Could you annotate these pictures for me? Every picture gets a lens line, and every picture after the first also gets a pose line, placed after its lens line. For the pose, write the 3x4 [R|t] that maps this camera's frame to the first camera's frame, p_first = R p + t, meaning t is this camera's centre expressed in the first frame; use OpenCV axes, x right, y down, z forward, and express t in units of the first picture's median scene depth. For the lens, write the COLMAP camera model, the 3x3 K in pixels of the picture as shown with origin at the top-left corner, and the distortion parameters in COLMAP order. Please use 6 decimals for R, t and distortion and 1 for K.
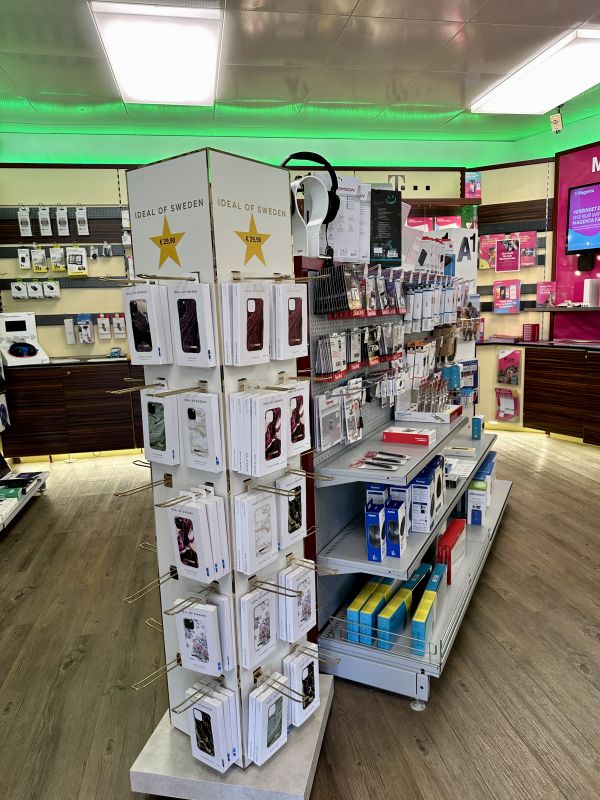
lens RADIAL K [[566.5, 0, 300.0], [0, 566.5, 400.0], [0, 0, 1]] dist [0.035846, -0.075589]
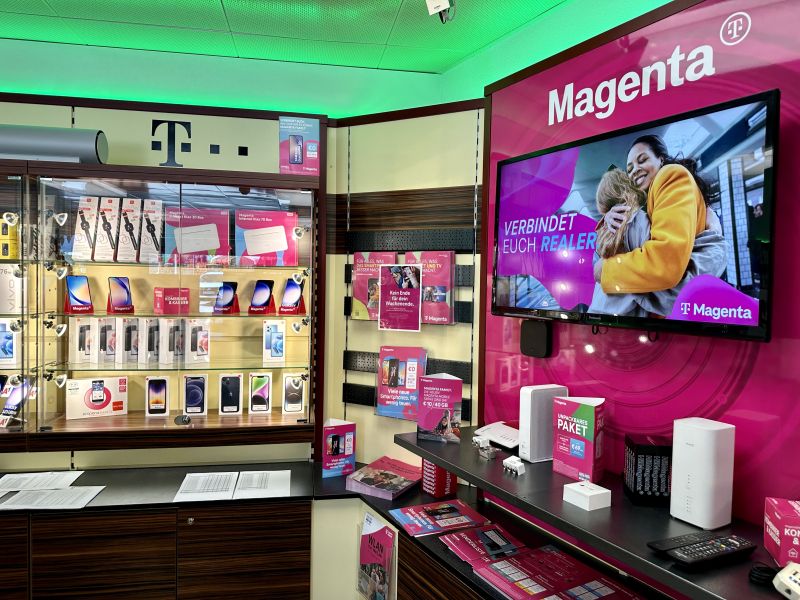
lens RADIAL K [[564.0, 0, 399.1], [0, 564.0, 296.3], [0, 0, 1]] dist [0.168659, -0.313667]
pose [[0.998705, 0.050859, -0.001239, 0.373328], [-0.050525, 0.988715, -0.141035, -0.192744], [-0.005948, 0.140915, 0.990004, 0.545030]]
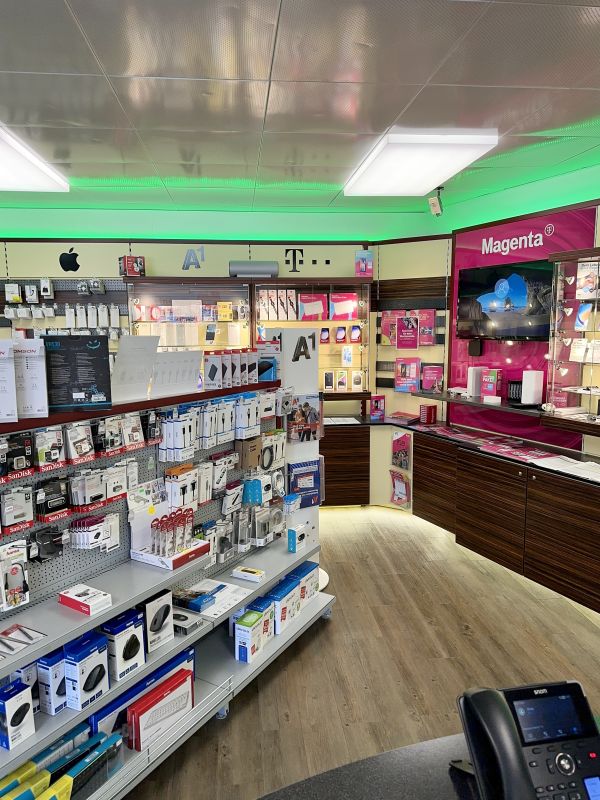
lens RADIAL K [[564.0, 0, 299.8], [0, 564.0, 403.6], [0, 0, 1]] dist [0.168659, -0.313667]
pose [[0.997210, 0.033033, -0.066944, 0.256777], [-0.034688, 0.999117, -0.023711, -0.106967], [0.066101, 0.025967, 0.997475, 0.025456]]
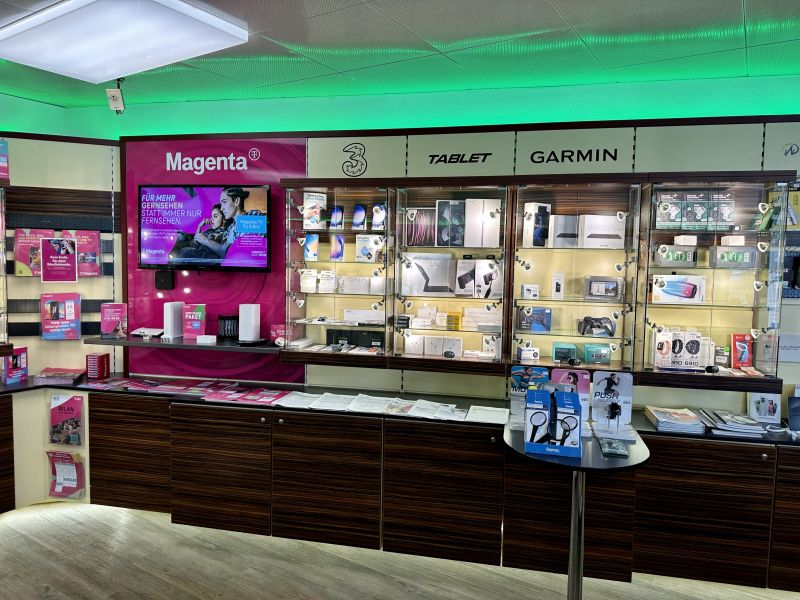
lens RADIAL K [[568.7, 0, 396.1], [0, 568.7, 296.6], [0, 0, 1]] dist [0.030385, -0.038929]
pose [[0.680126, -0.002166, 0.733092, 0.127240], [0.082616, 0.993852, -0.073710, -0.122632], [-0.728425, 0.110697, 0.676123, 0.210811]]
